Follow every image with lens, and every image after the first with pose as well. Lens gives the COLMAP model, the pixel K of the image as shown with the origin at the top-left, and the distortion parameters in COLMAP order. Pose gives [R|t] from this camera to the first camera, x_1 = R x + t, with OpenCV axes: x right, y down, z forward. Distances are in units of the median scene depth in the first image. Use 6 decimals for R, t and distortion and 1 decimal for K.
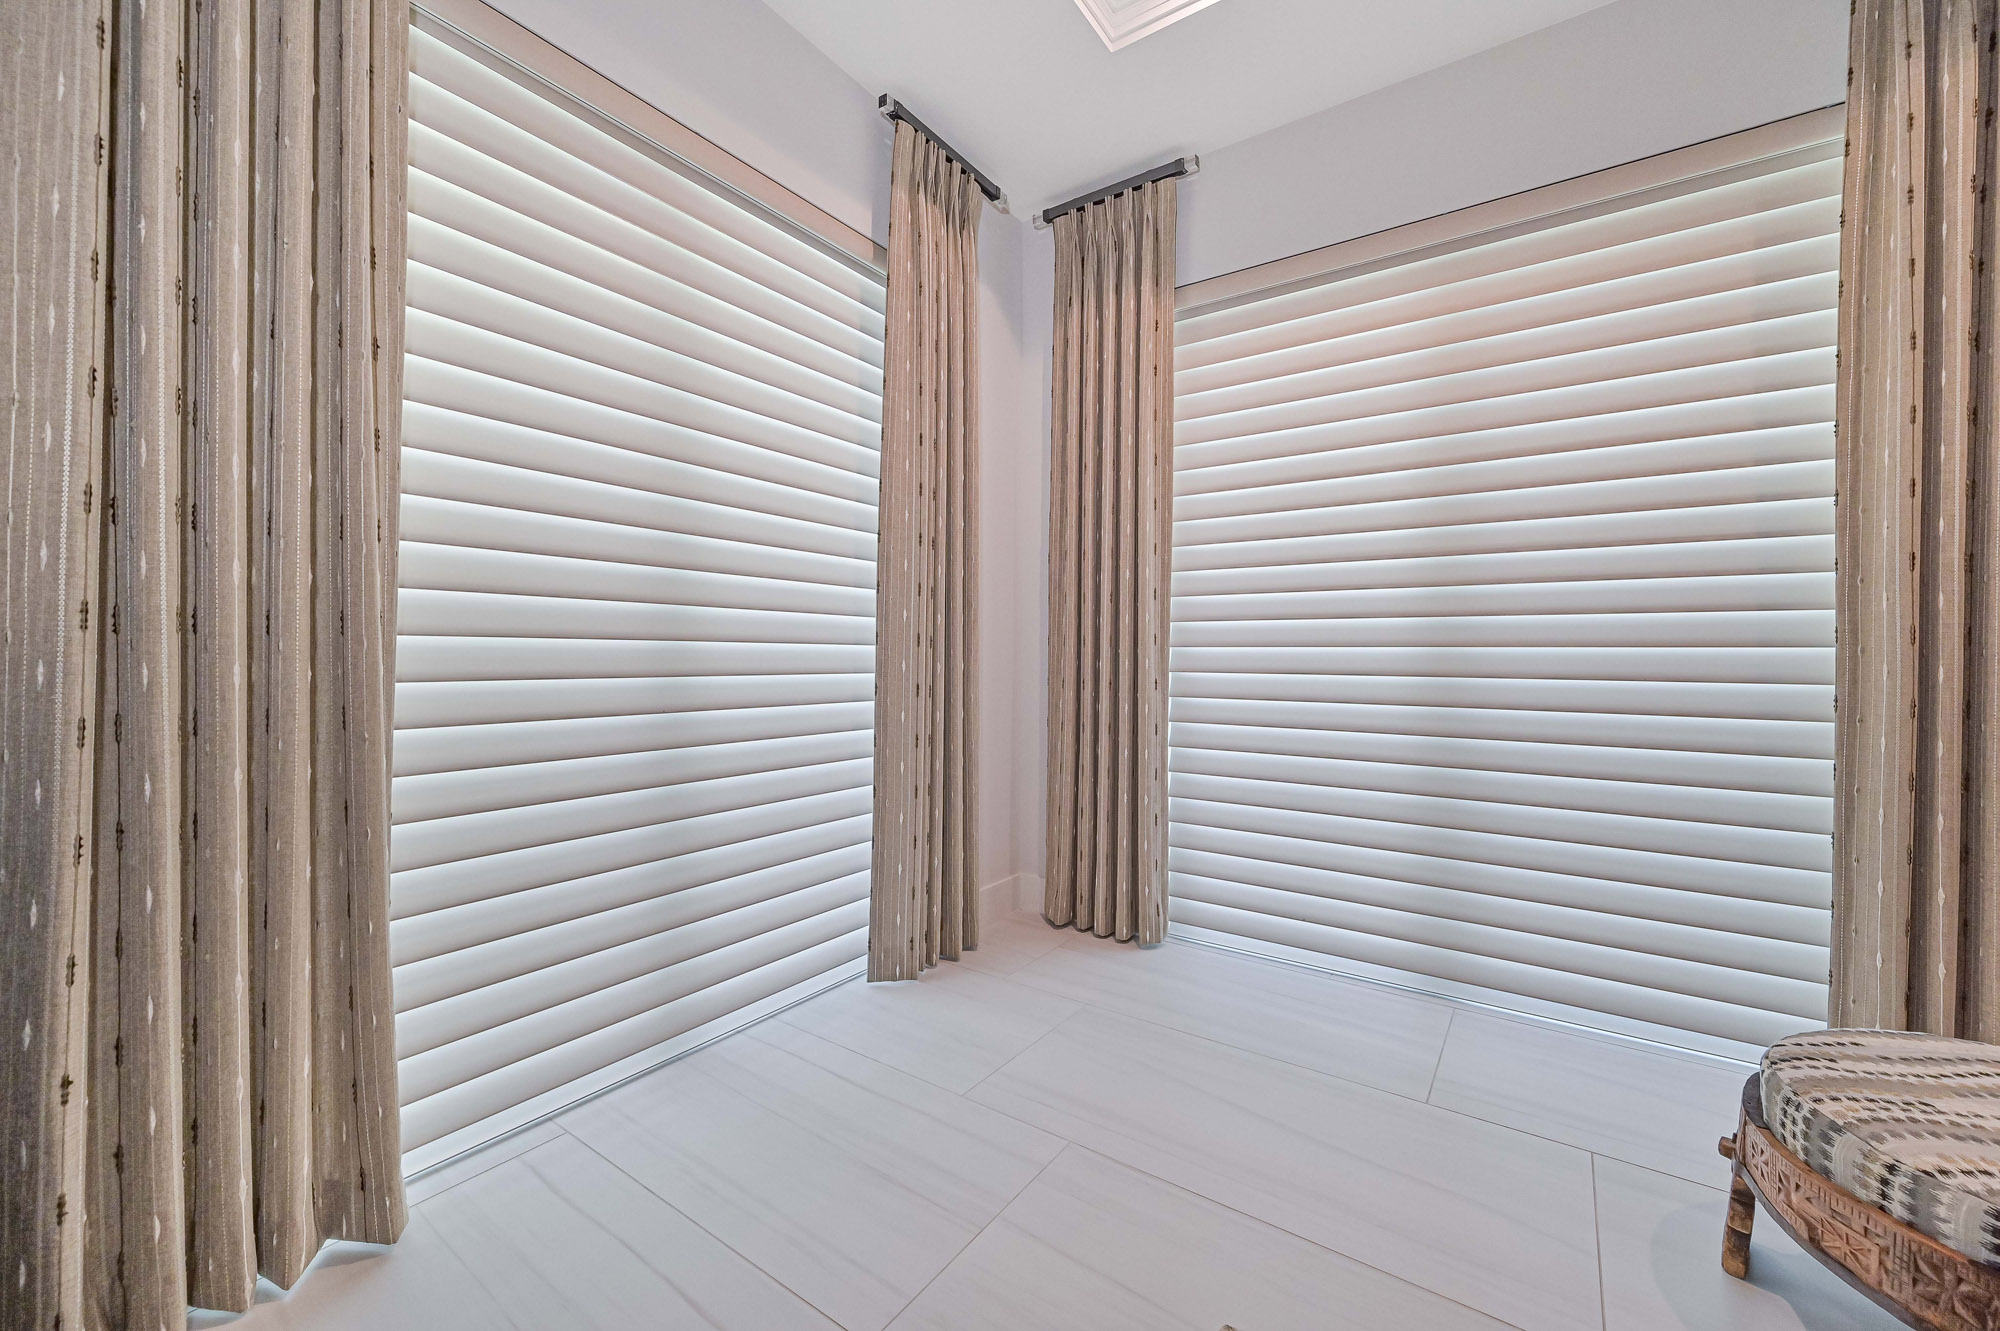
lens RADIAL K [[781.4, 0, 1001.1], [0, 781.4, 655.6], [0, 0, 1]] dist [0.000825, 0.000067]
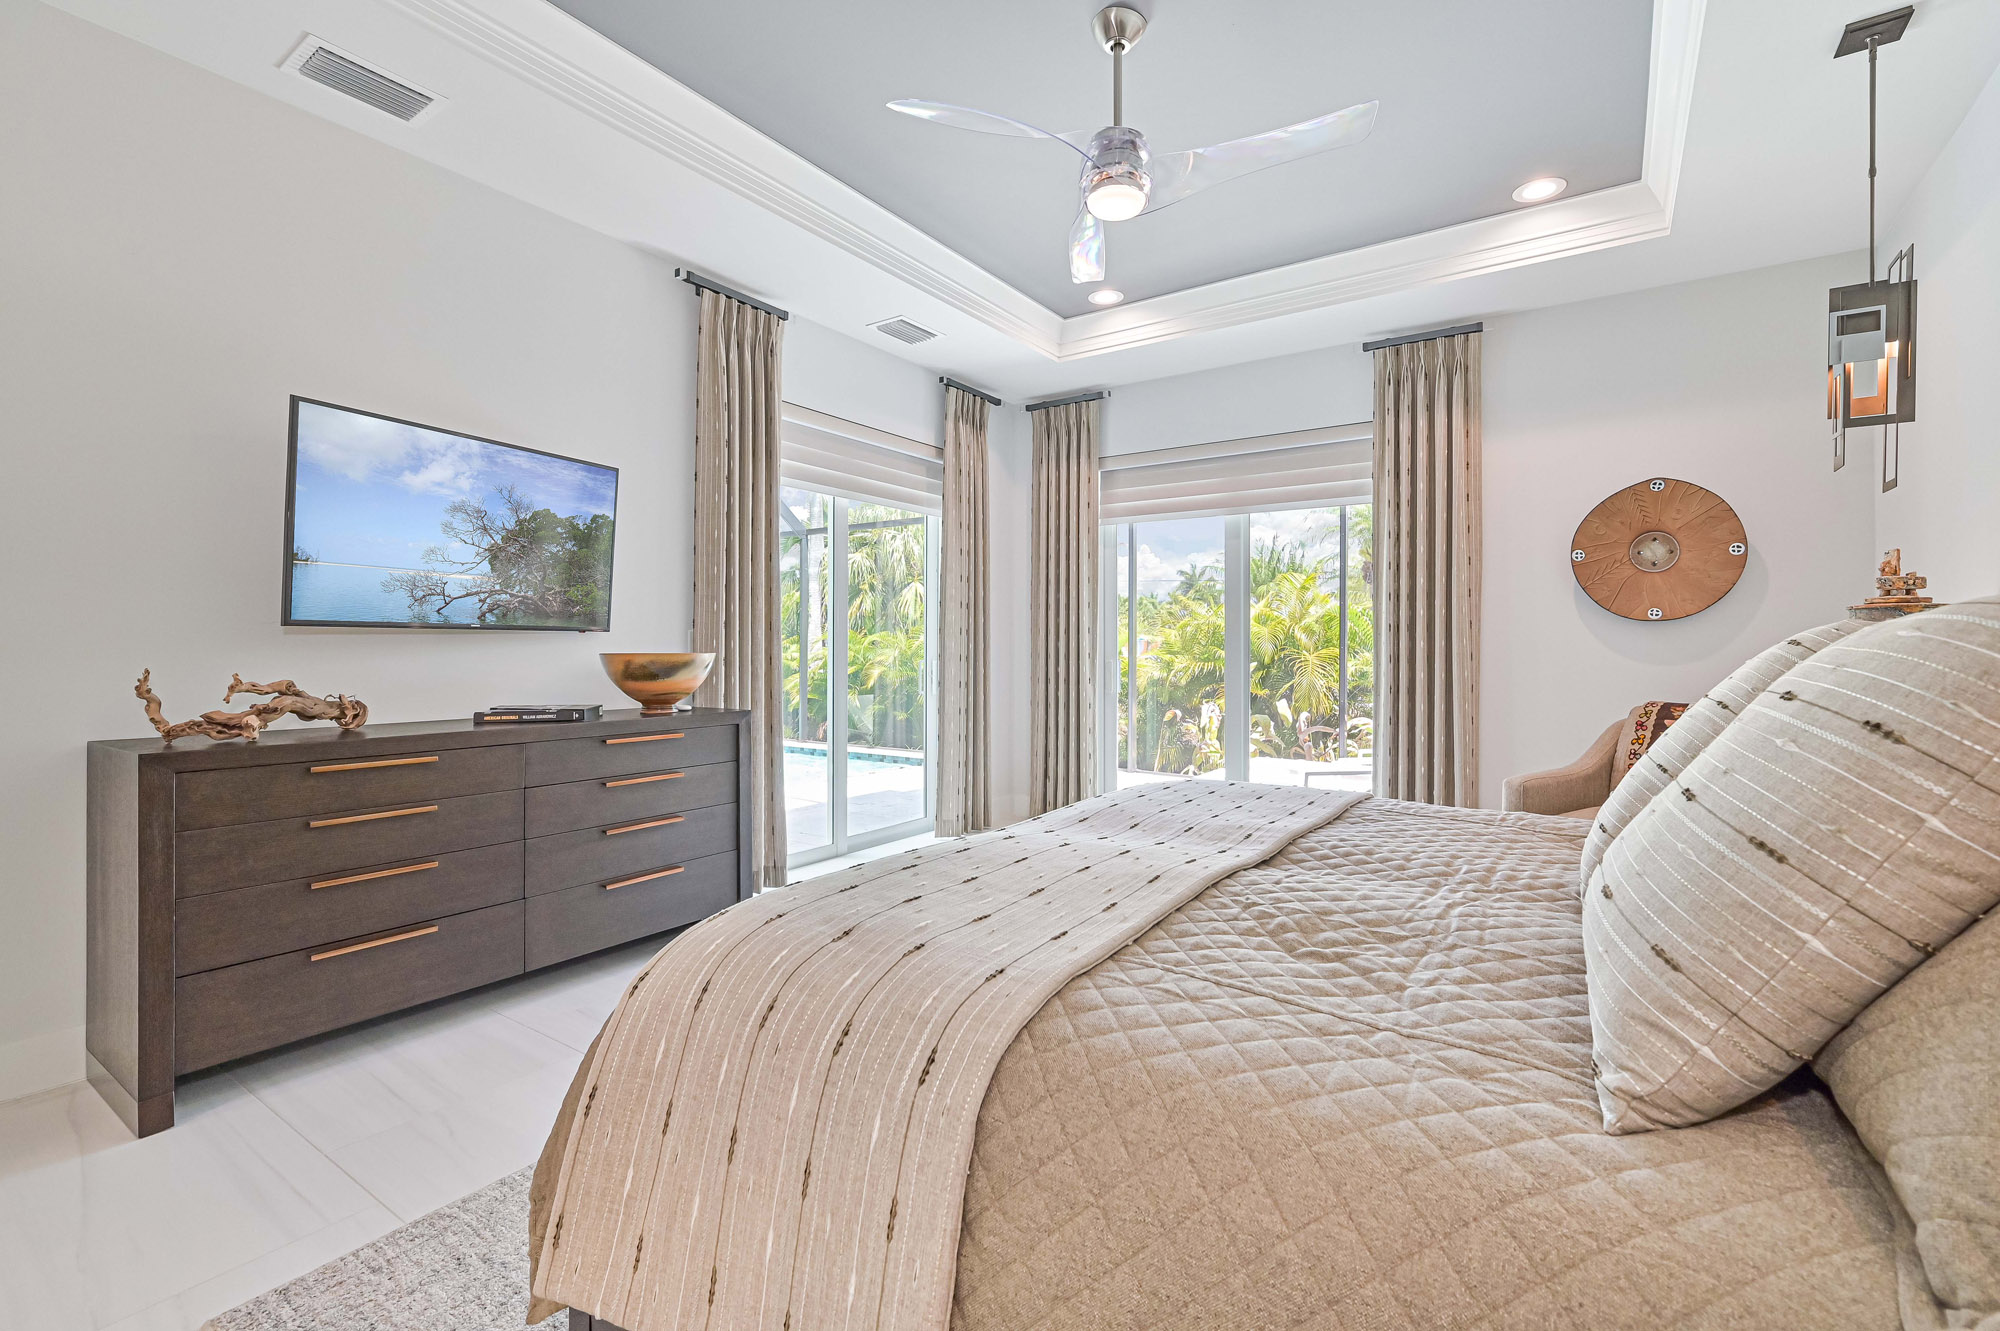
lens RADIAL K [[883.2, 0, 1001.2], [0, 883.2, 654.8], [0, 0, 1]] dist [-0.000563, -0.000110]
pose [[0.999872, -0.005430, 0.015061, -0.036096], [0.005377, 0.999979, 0.003575, -0.031734], [-0.015080, -0.003494, 0.999880, -1.052593]]
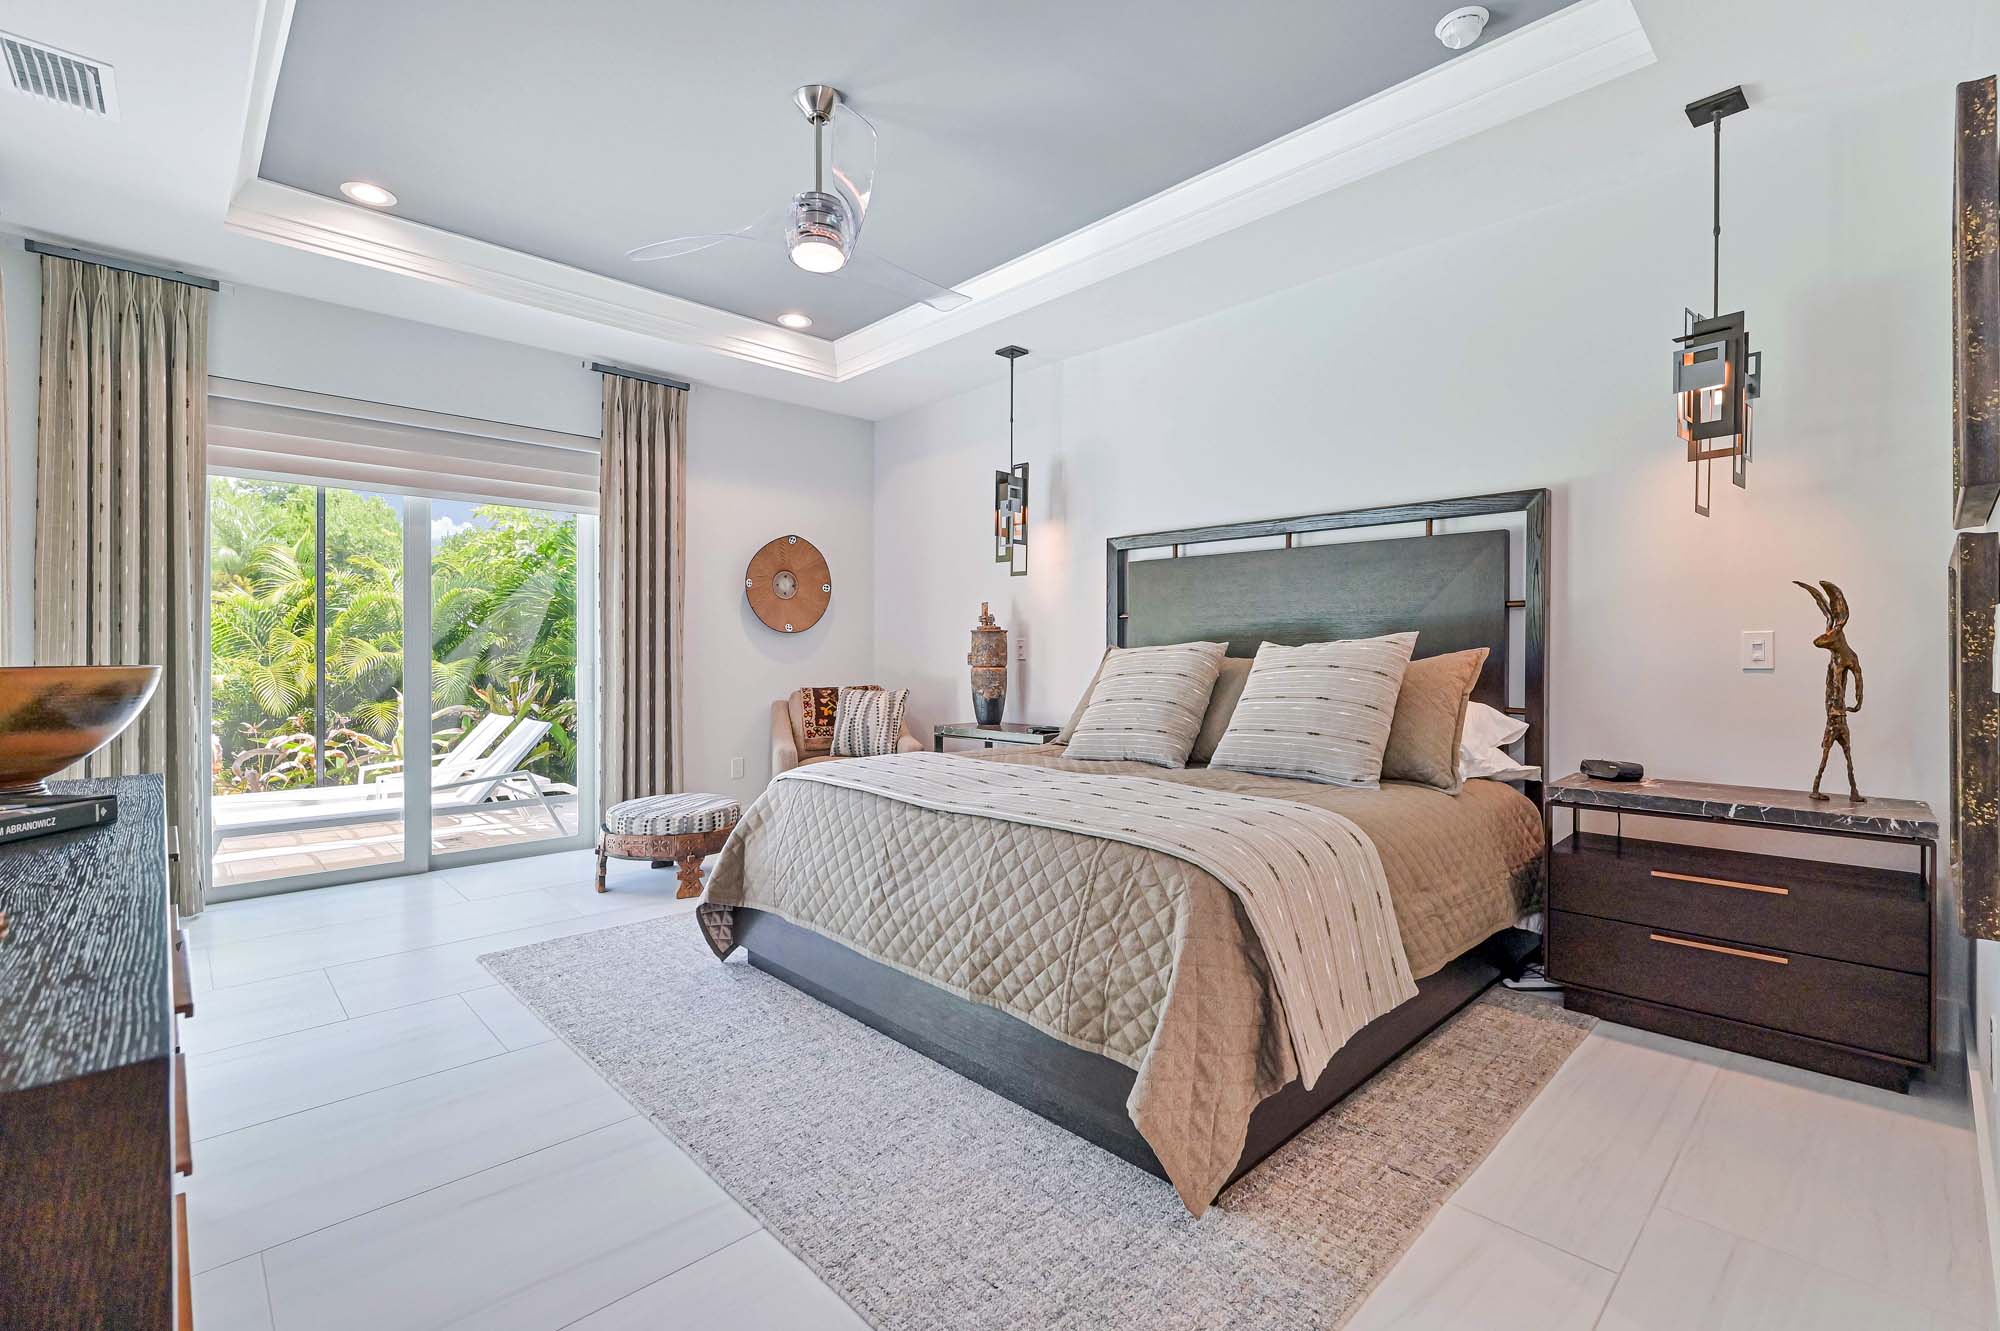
lens RADIAL K [[883.2, 0, 1004.7], [0, 883.2, 651.1], [0, 0, 1]] dist [-0.000563, -0.000110]
pose [[0.182136, -0.007001, 0.983248, -0.939715], [0.006153, 0.999963, 0.005980, -0.042340], [-0.983254, 0.004961, 0.182173, -0.494415]]
